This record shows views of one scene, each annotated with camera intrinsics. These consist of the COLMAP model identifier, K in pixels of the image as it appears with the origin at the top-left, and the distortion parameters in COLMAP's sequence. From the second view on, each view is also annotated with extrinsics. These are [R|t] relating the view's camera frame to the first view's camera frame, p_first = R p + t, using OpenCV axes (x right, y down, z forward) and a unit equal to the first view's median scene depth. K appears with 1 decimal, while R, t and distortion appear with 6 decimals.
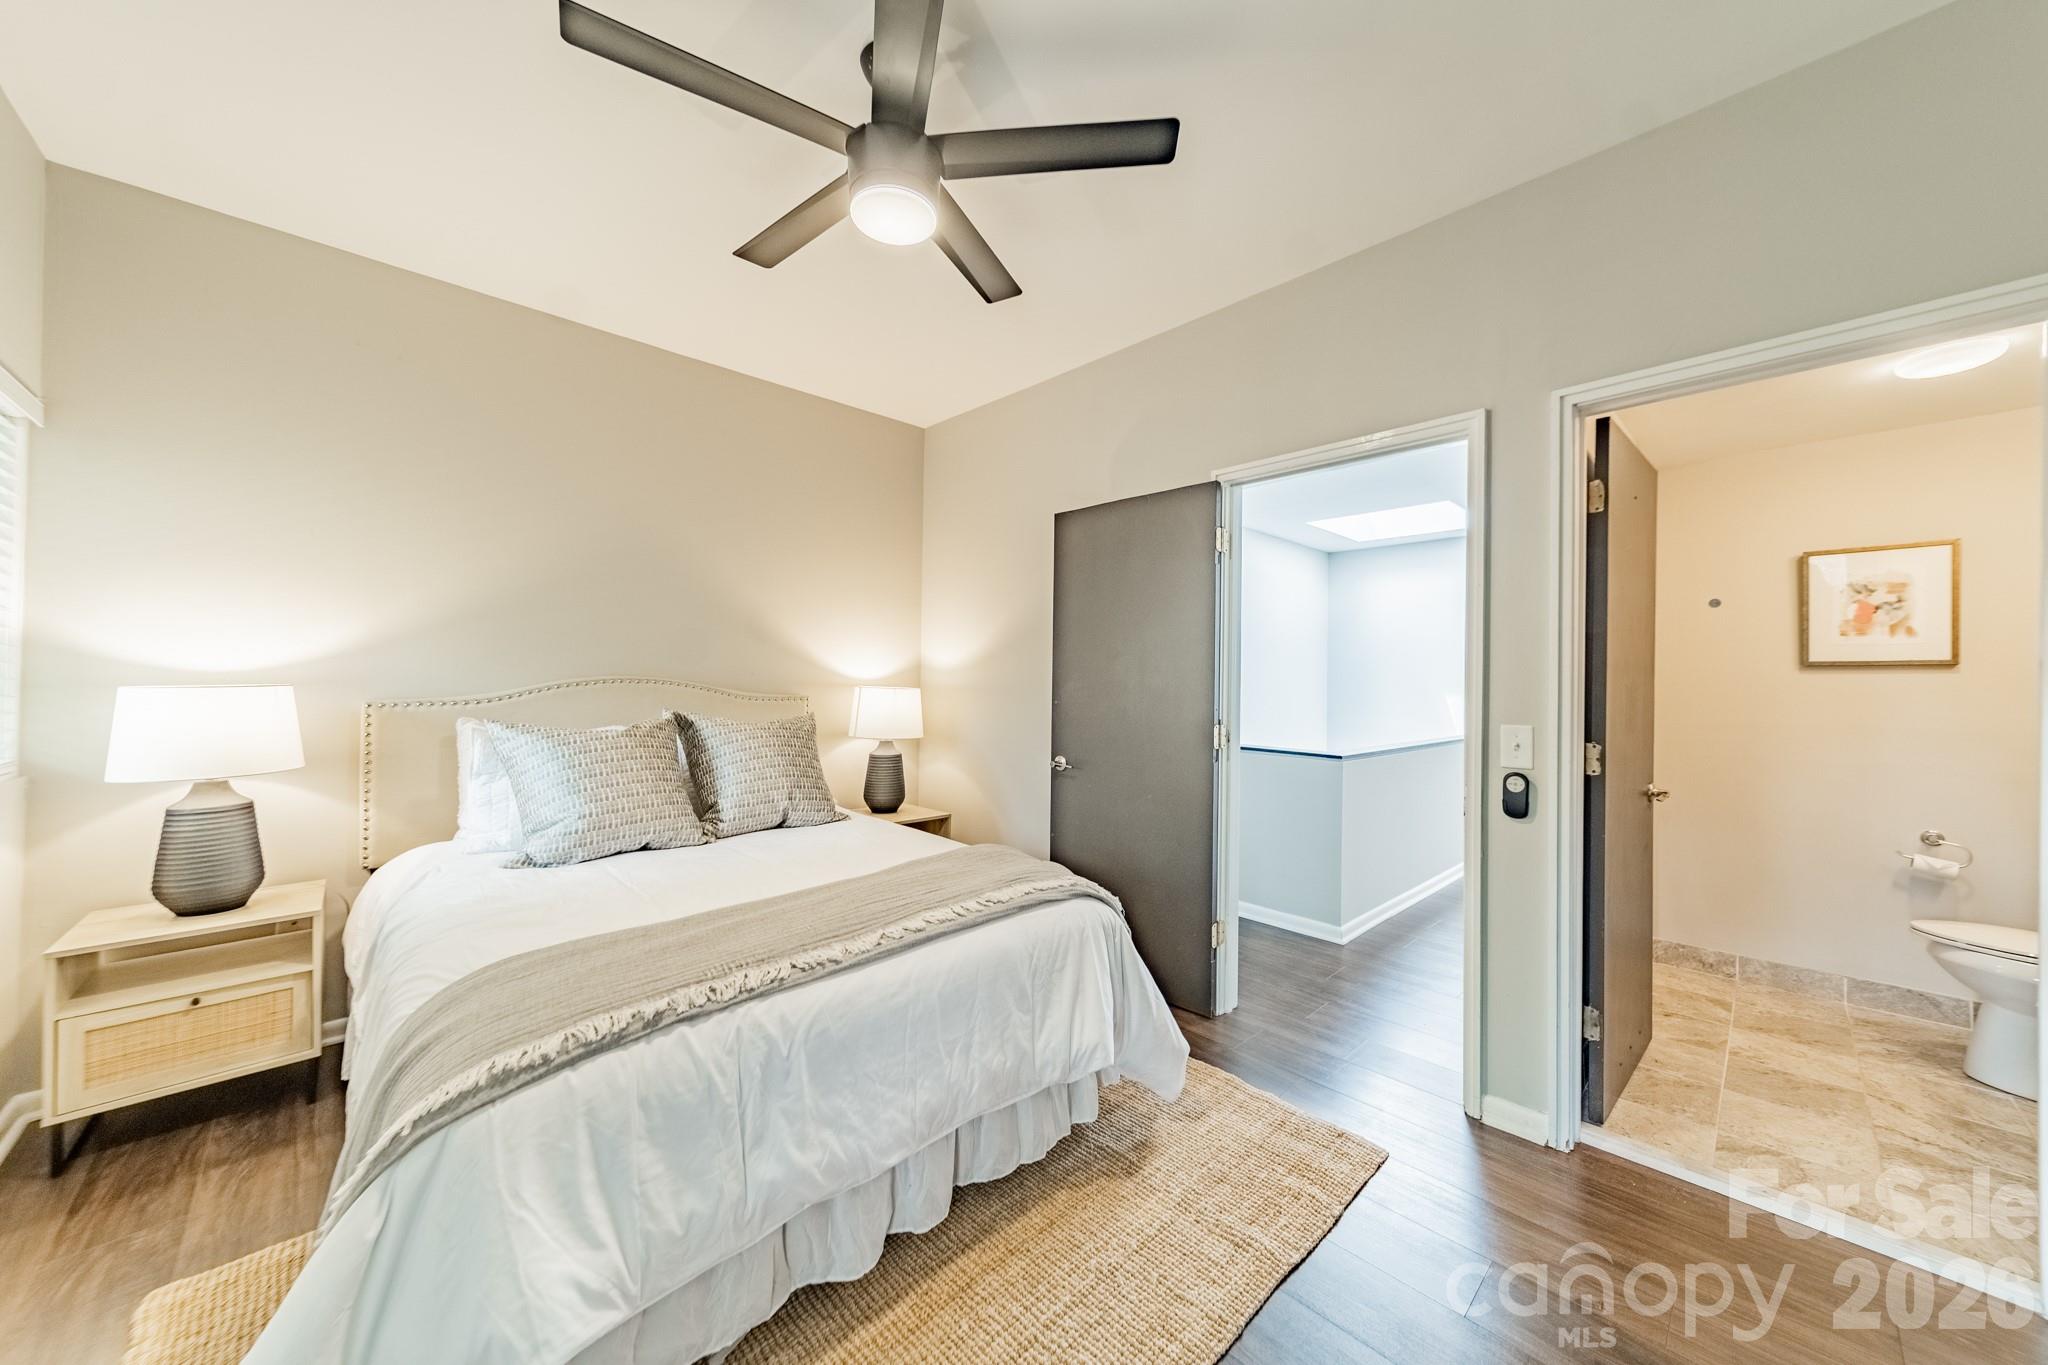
lens RADIAL K [[724.2, 0, 1031.9], [0, 724.2, 675.6], [0, 0, 1]] dist [0.004049, 0.000100]
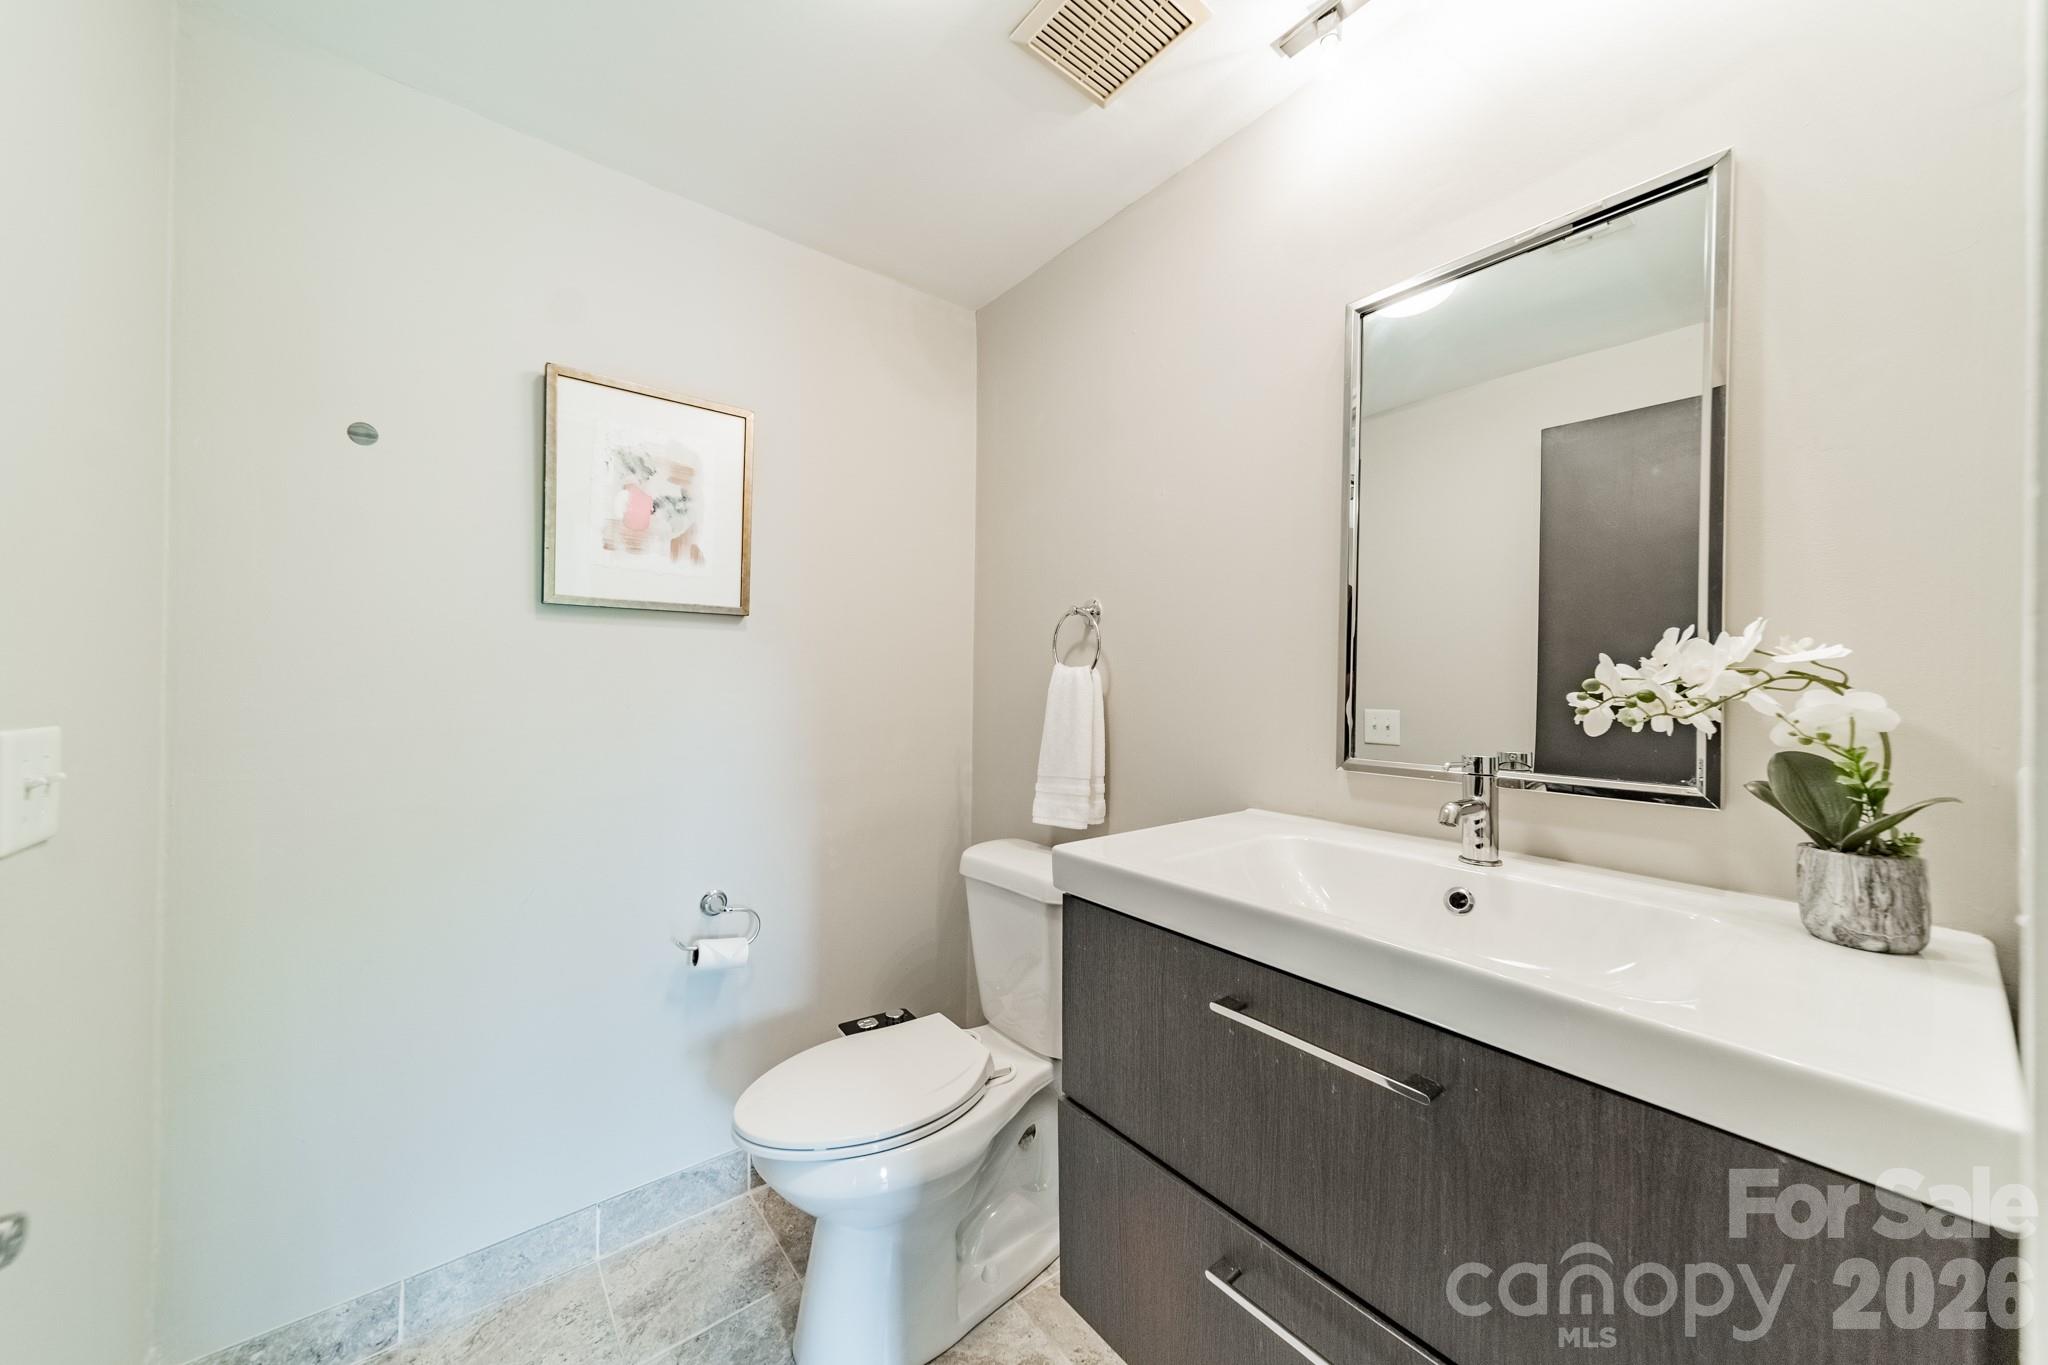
lens RADIAL K [[724.2, 0, 1033.2], [0, 724.2, 672.1], [0, 0, 1]] dist [0.004049, 0.000100]
pose [[0.102734, -0.000769, 0.994709, 0.650948], [-0.014408, 0.999894, 0.002261, 0.026866], [-0.994604, -0.014564, 0.102712, 0.662956]]
